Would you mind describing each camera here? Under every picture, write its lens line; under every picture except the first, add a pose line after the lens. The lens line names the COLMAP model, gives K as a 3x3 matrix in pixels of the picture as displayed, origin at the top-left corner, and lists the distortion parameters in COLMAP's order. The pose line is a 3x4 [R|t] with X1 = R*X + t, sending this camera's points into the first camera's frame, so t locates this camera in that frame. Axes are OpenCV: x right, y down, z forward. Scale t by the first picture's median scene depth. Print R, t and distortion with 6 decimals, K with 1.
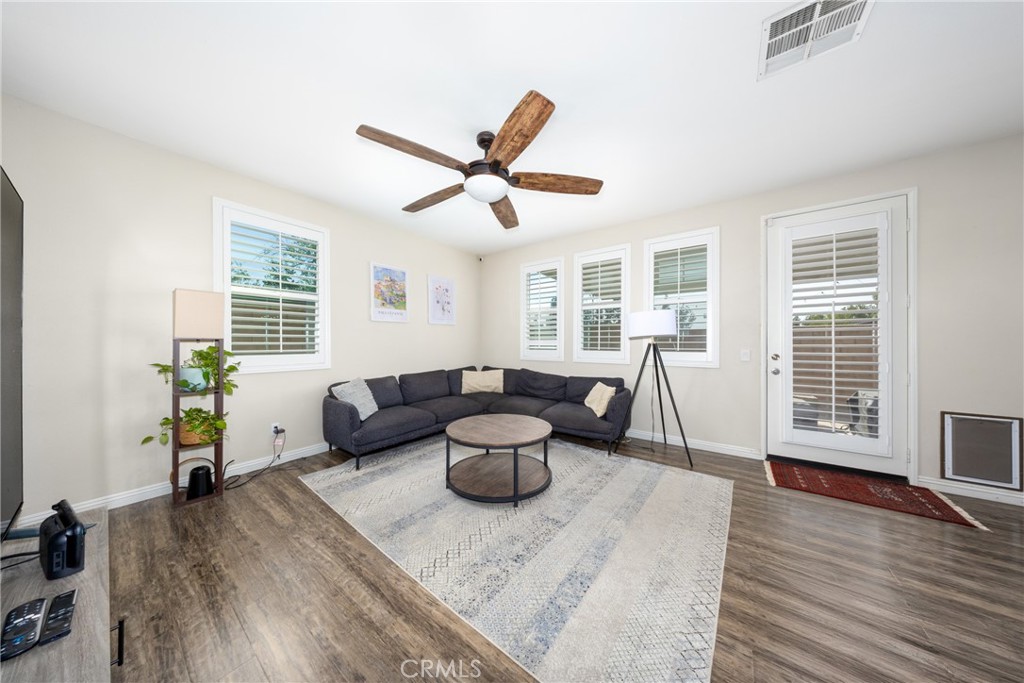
lens RADIAL K [[299.9, 0, 508.9], [0, 299.9, 342.7], [0, 0, 1]] dist [0.001792, -0.000004]
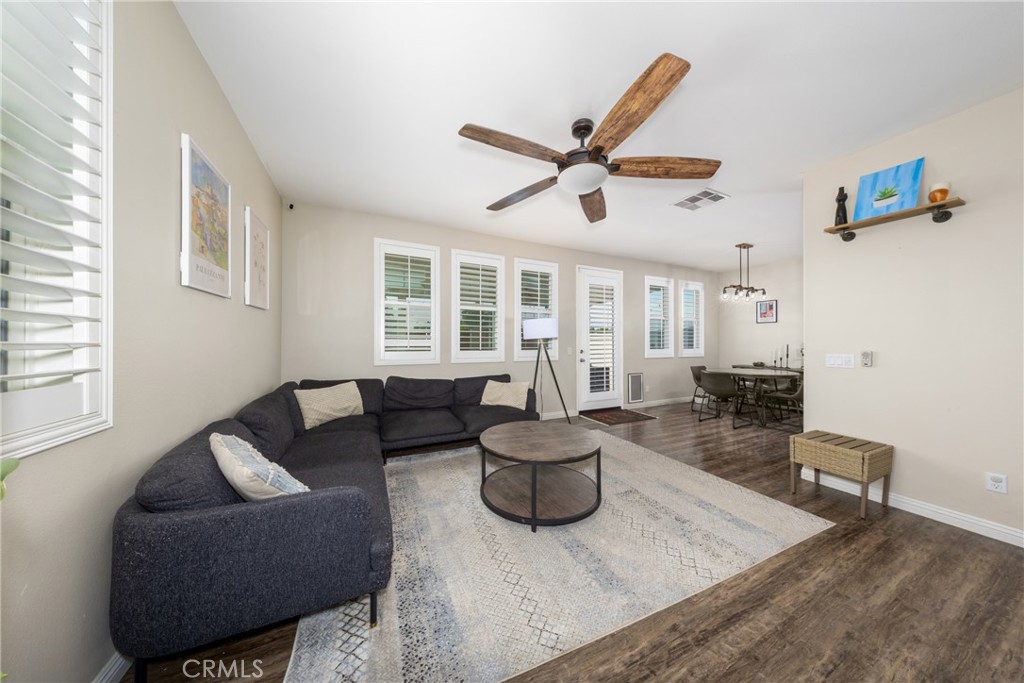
lens RADIAL K [[299.9, 0, 508.9], [0, 299.9, 342.7], [0, 0, 1]] dist [0.001792, -0.000004]
pose [[0.474574, 0.000820, 0.880215, -0.929904], [-0.002279, 0.999997, 0.000297, -0.002971], [-0.880212, -0.002147, 0.474575, 0.697660]]
